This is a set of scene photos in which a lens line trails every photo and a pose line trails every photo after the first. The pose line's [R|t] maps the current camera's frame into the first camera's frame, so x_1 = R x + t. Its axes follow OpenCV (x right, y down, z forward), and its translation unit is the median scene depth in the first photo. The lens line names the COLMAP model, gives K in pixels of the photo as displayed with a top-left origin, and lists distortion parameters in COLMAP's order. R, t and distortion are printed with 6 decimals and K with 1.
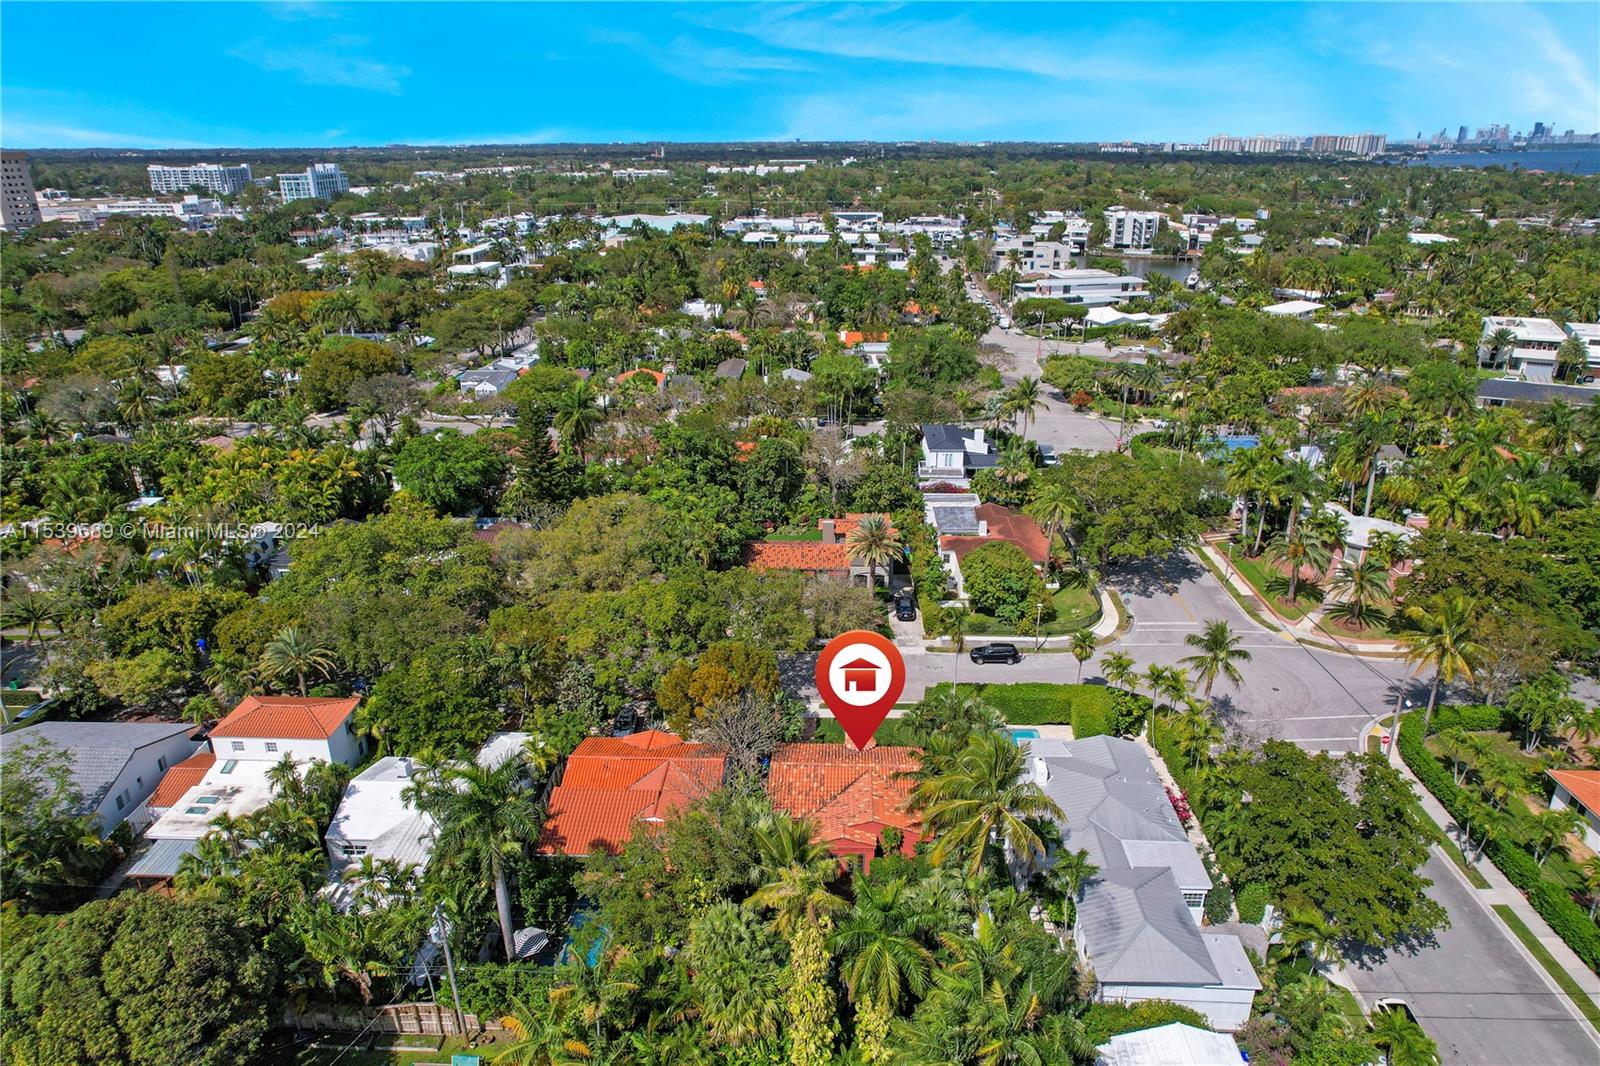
lens RADIAL K [[1026.6, 0, 801.5], [0, 1026.6, 540.5], [0, 0, 1]] dist [-0.082975, 0.073688]
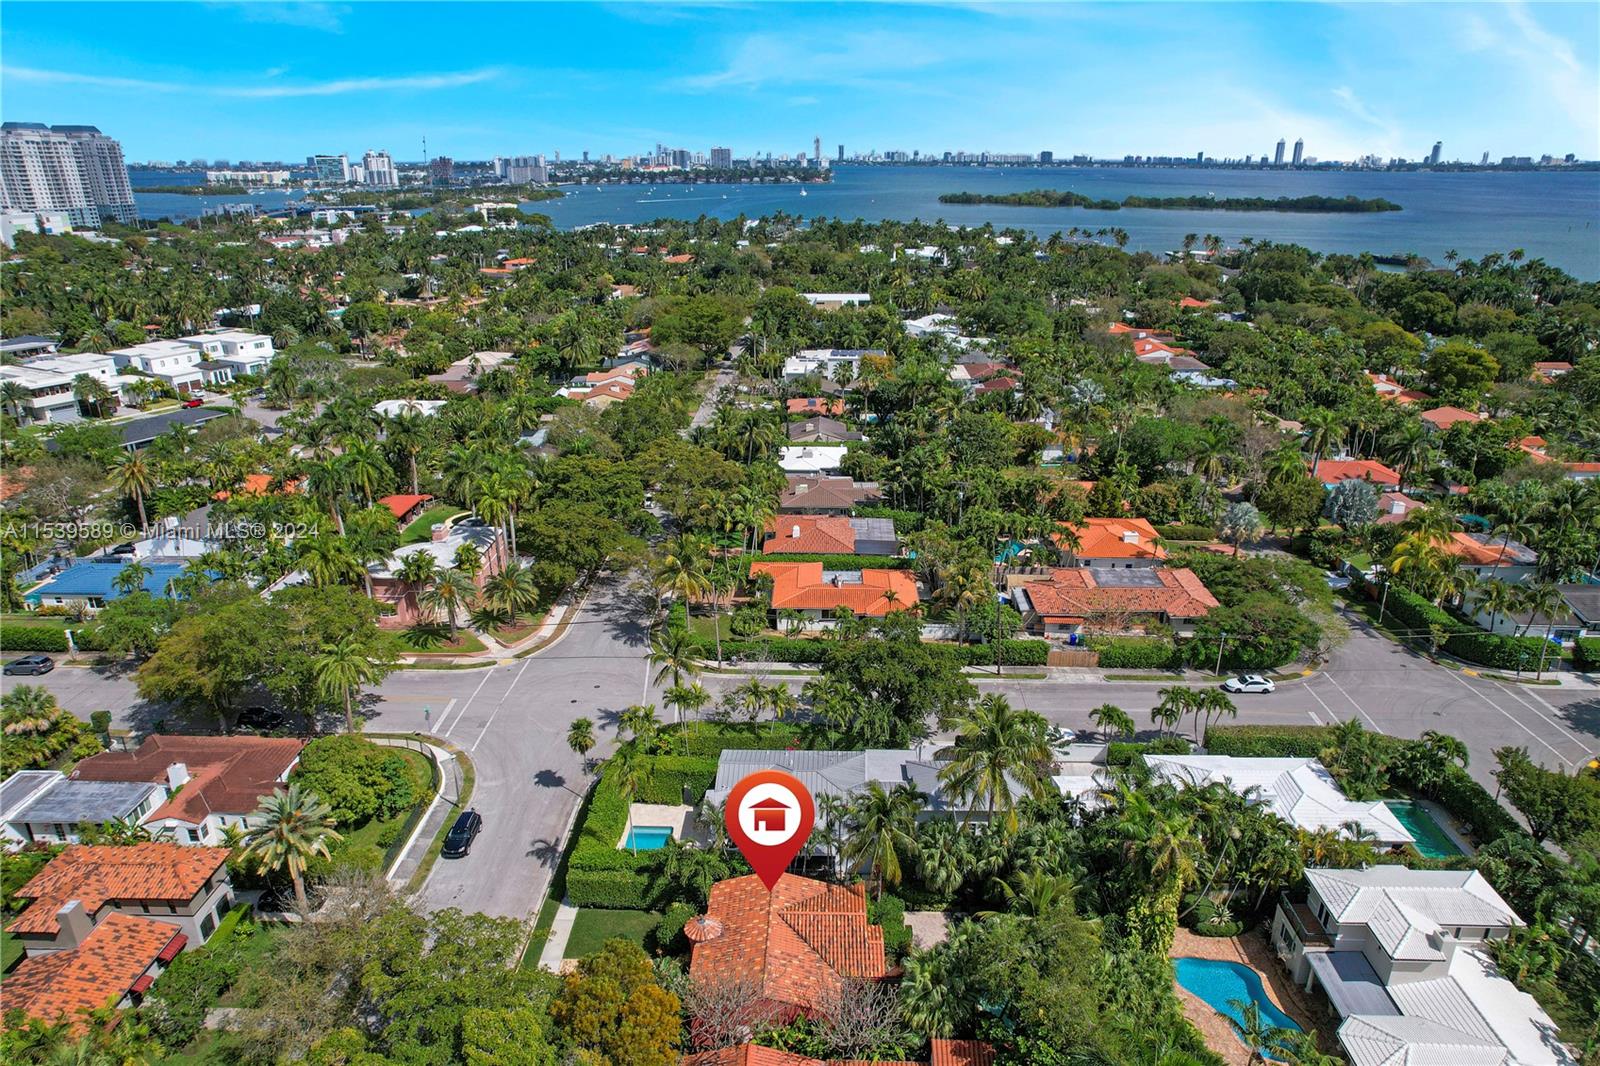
lens RADIAL K [[1026.6, 0, 801.5], [0, 1026.6, 540.5], [0, 0, 1]] dist [-0.082975, 0.073688]
pose [[-0.014781, -0.349501, 0.936819, -0.227114], [0.369130, 0.868832, 0.329961, -0.120798], [-0.929260, 0.350686, 0.116169, 0.266927]]
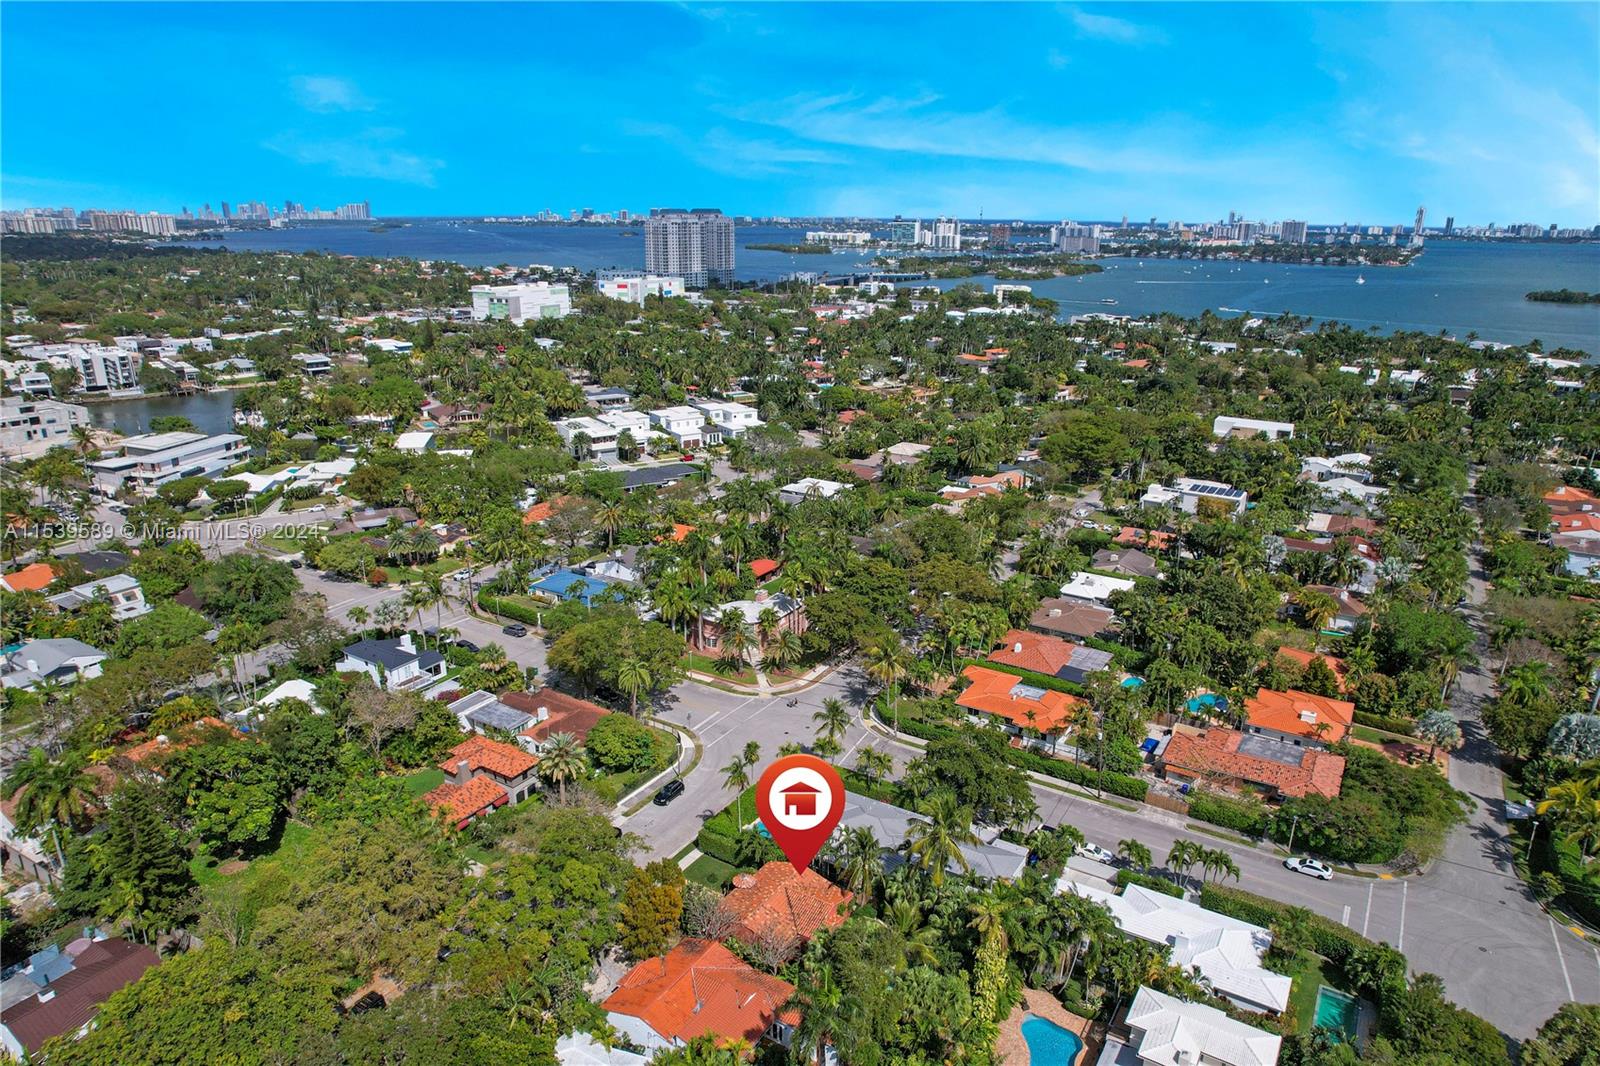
lens RADIAL K [[1026.6, 0, 801.5], [0, 1026.6, 540.5], [0, 0, 1]] dist [-0.082975, 0.073688]
pose [[0.490132, -0.259368, 0.832165, -0.340937], [0.311326, 0.943821, 0.110803, -0.133615], [-0.814154, 0.204766, 0.543345, 0.038624]]
